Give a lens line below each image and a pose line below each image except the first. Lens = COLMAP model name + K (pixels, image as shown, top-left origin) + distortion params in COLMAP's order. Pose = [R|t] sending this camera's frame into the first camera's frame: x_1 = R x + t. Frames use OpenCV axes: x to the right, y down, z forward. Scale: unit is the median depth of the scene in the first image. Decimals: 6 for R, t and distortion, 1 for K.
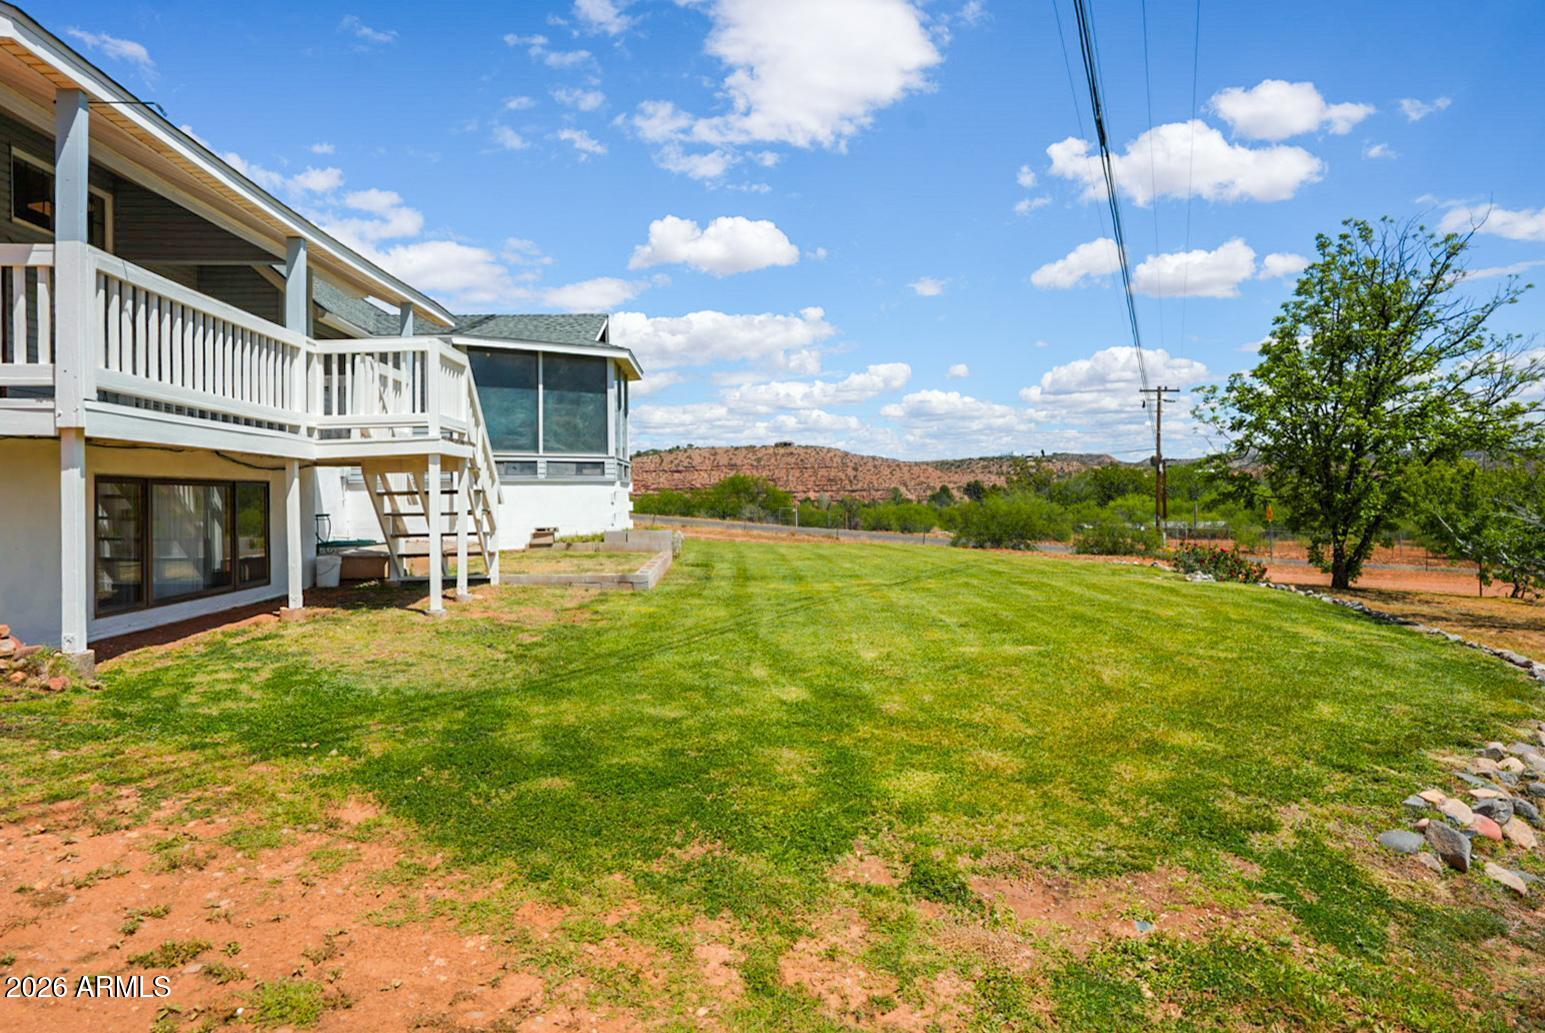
lens RADIAL K [[884.9, 0, 776.5], [0, 884.9, 491.5], [0, 0, 1]] dist [-0.020218, 0.000900]
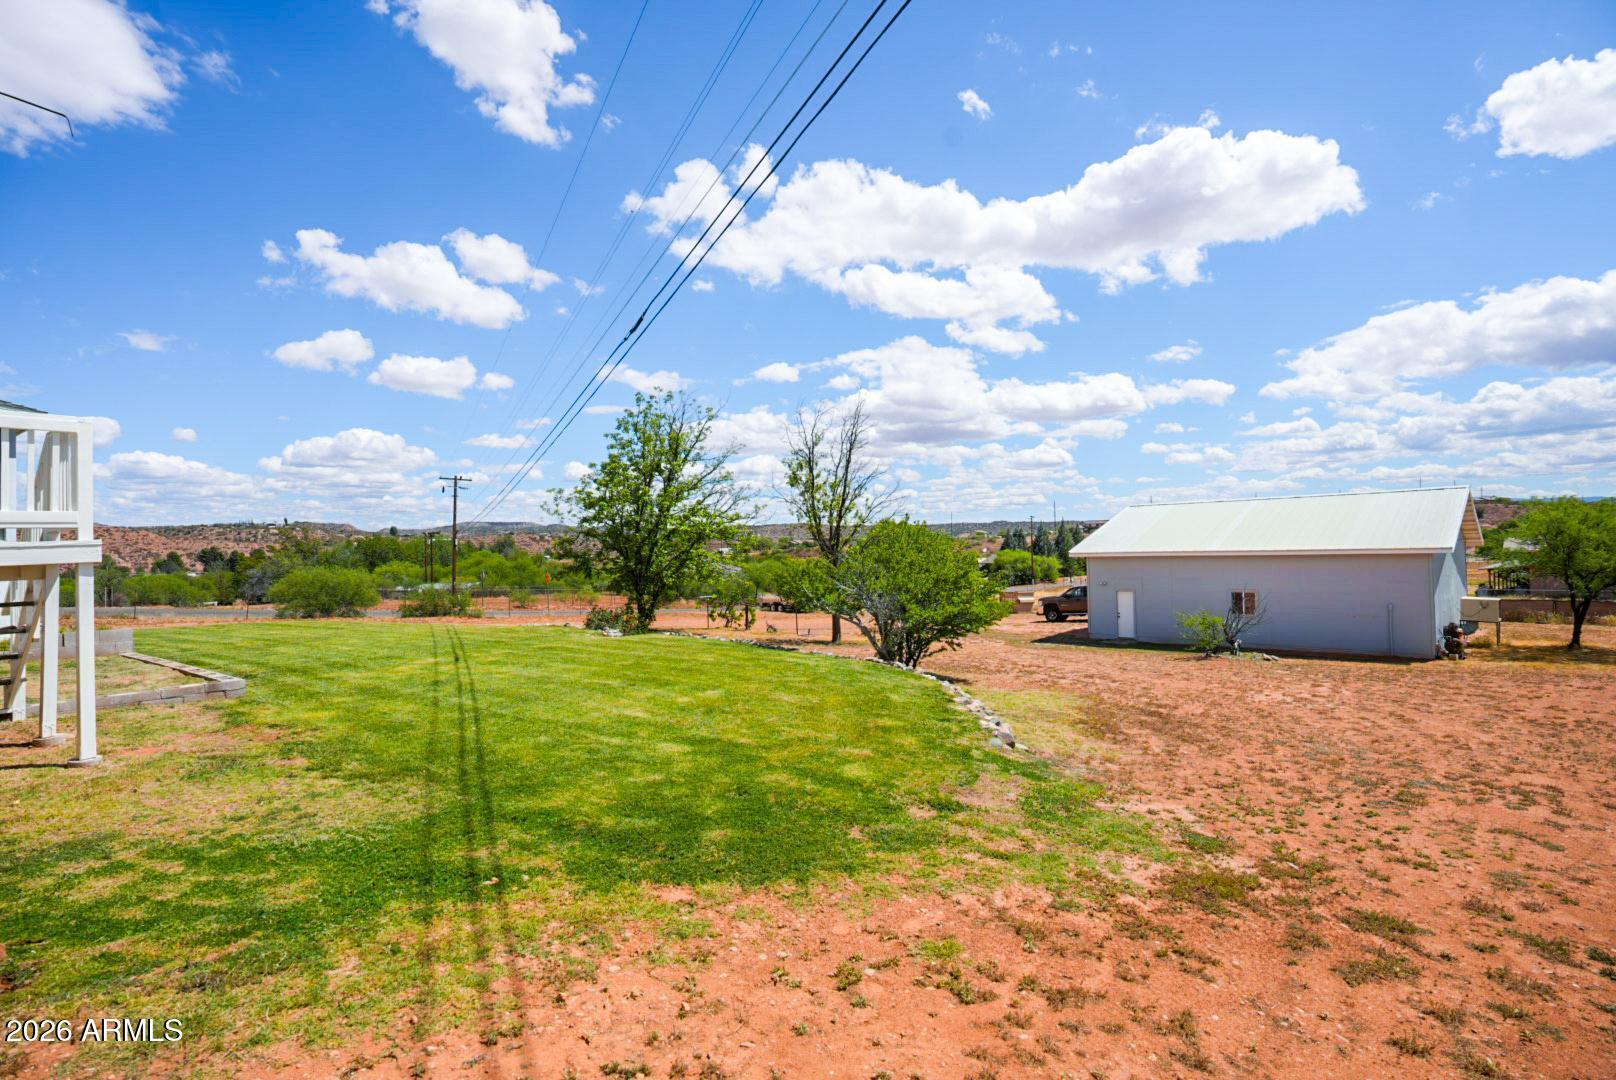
lens RADIAL K [[731.3, 0, 780.2], [0, 731.3, 606.2], [0, 0, 1]] dist [-0.052008, 0.019399]
pose [[0.613537, -0.058257, 0.787514, -0.100594], [0.003232, 0.997452, 0.071269, -0.009441], [-0.789659, -0.041180, 0.612162, 0.023799]]
